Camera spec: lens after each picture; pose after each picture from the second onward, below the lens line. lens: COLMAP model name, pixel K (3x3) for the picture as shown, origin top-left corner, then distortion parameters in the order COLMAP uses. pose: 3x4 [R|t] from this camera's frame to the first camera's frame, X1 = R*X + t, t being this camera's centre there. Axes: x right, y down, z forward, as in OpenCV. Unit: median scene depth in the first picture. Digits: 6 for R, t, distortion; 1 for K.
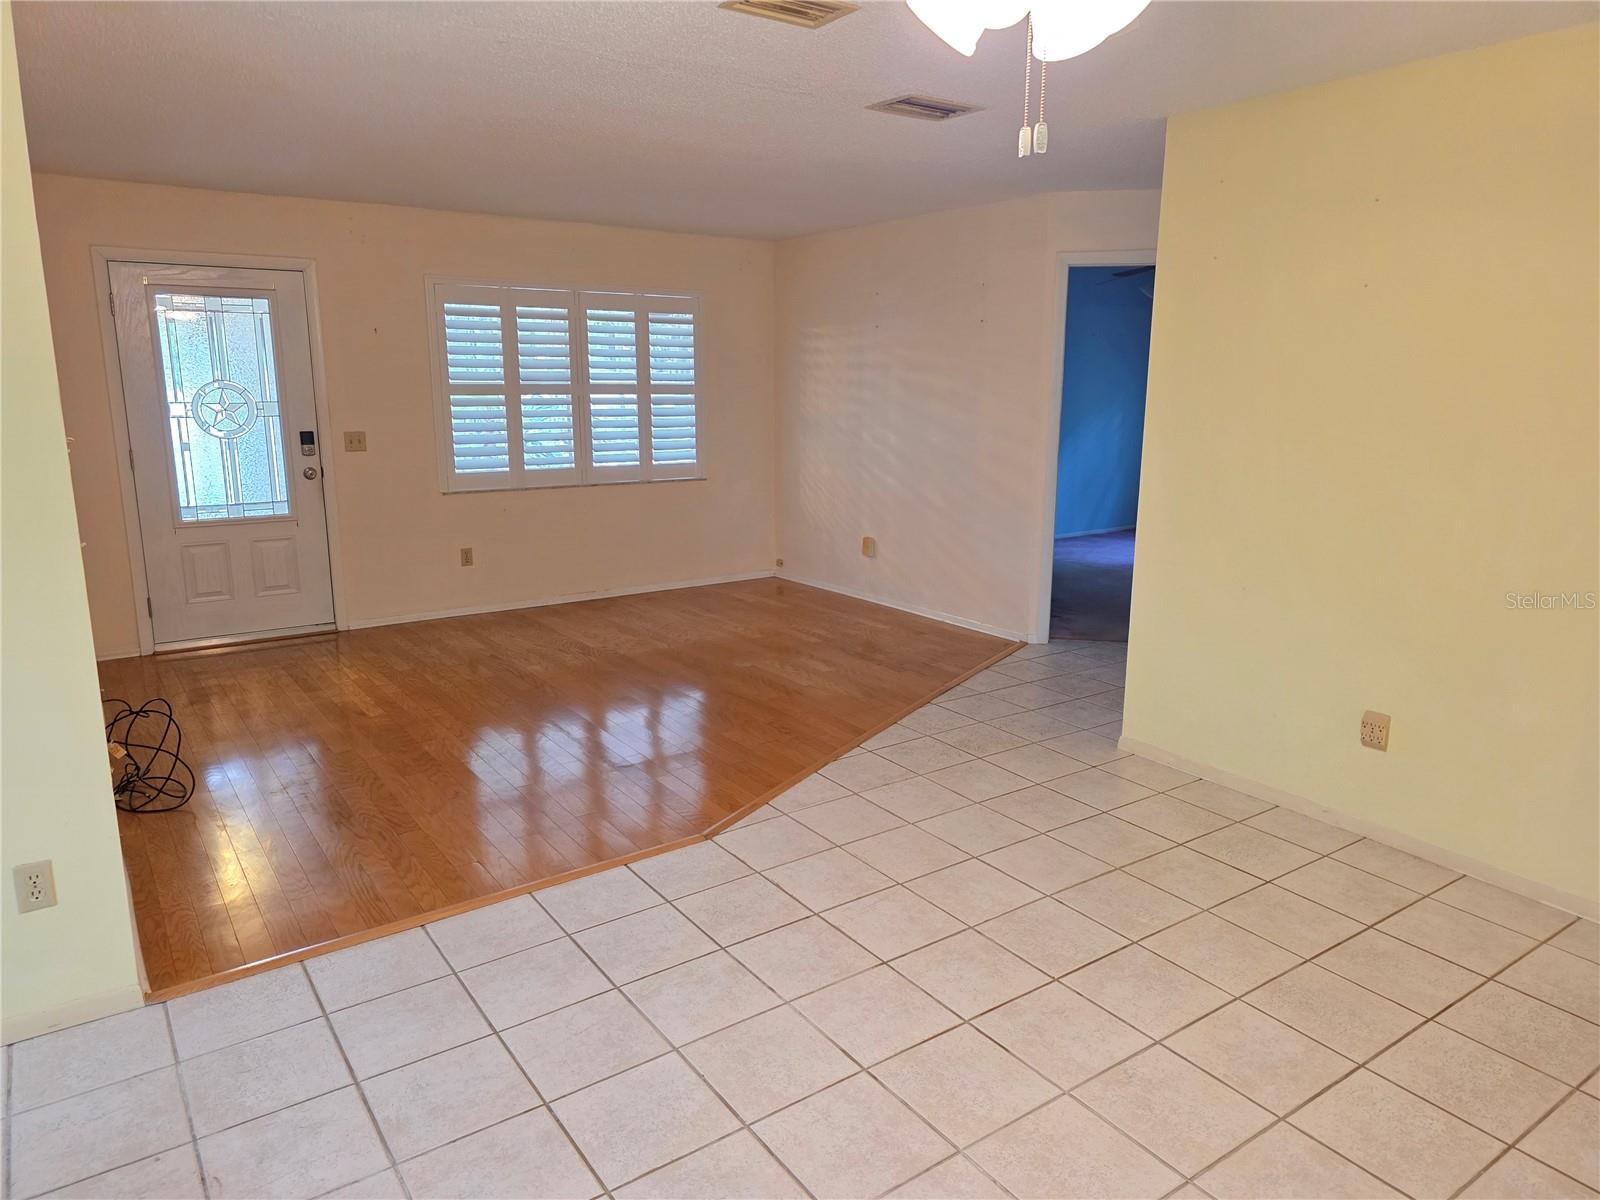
lens RADIAL K [[1063.3, 0, 805.5], [0, 1063.3, 588.2], [0, 0, 1]] dist [0.052052, -0.041073]
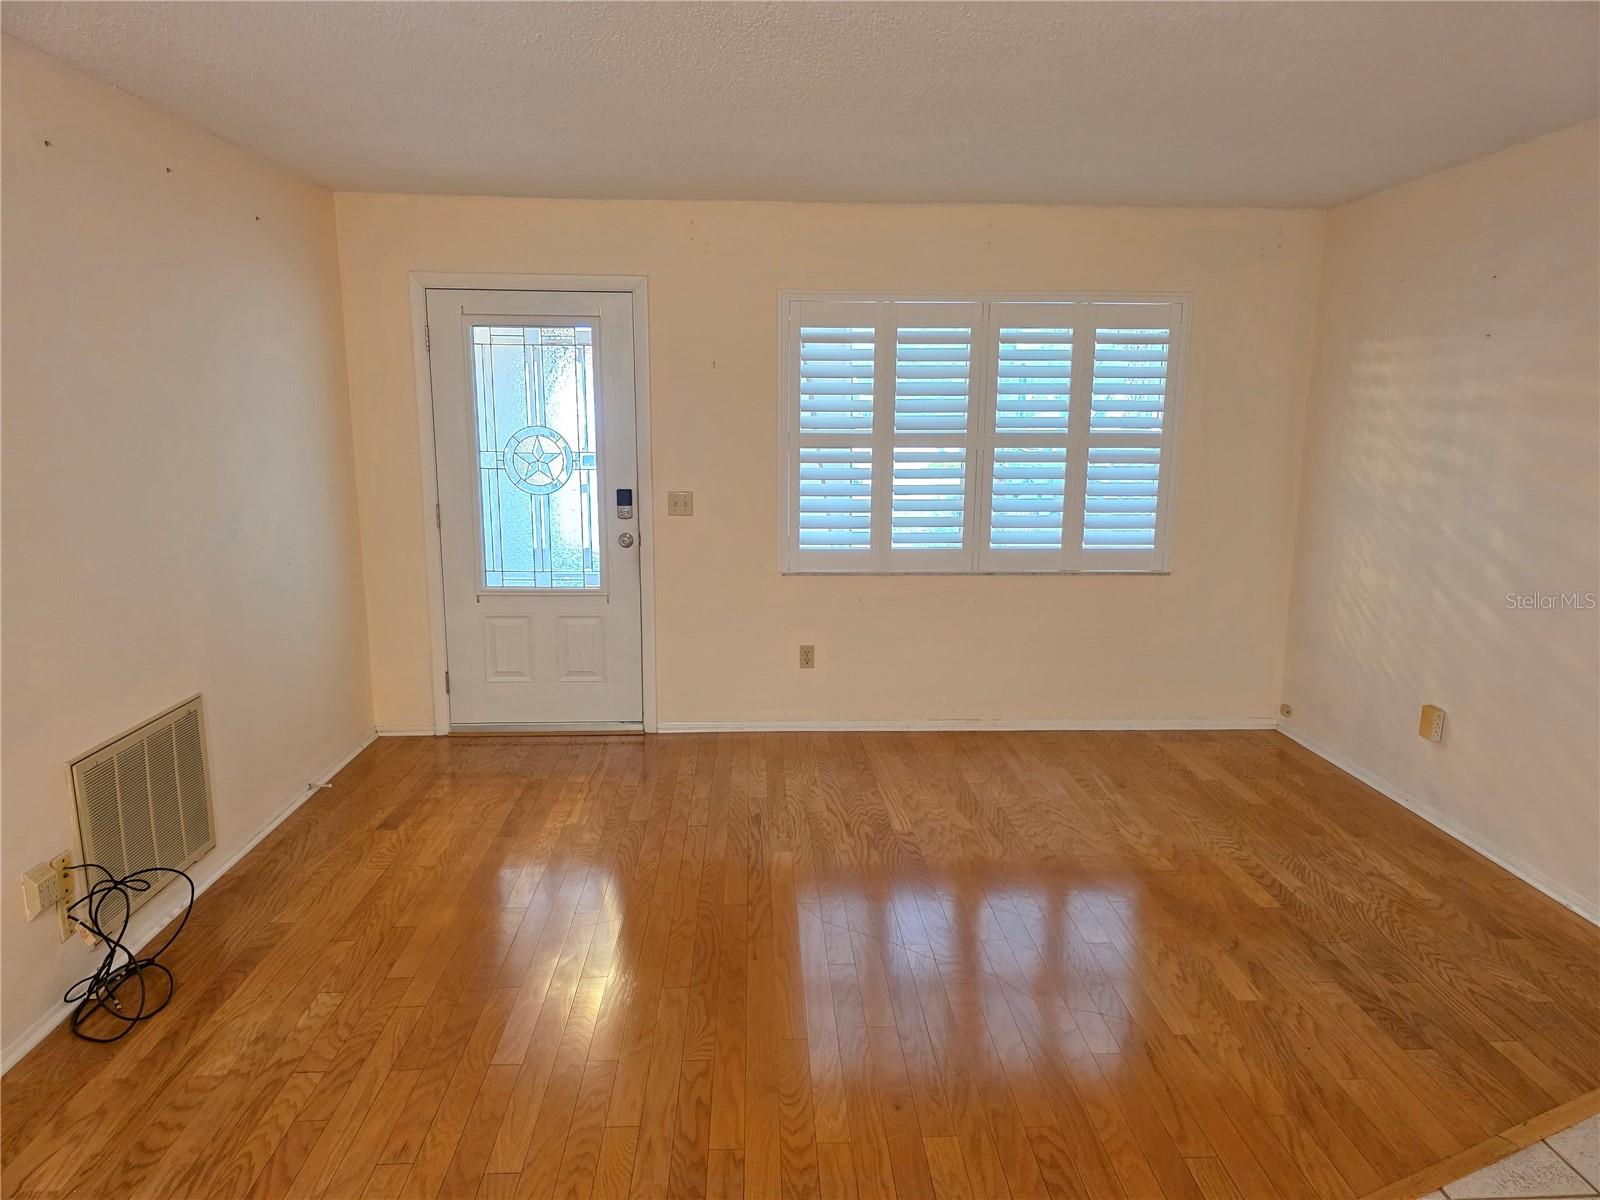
lens RADIAL K [[1063.3, 0, 797.8], [0, 1063.3, 607.2], [0, 0, 1]] dist [0.052052, -0.041073]
pose [[0.843845, 0.100723, -0.527049, 0.074481], [-0.109471, 0.993882, 0.014668, -0.075192], [0.525302, 0.045319, 0.849708, 0.348013]]
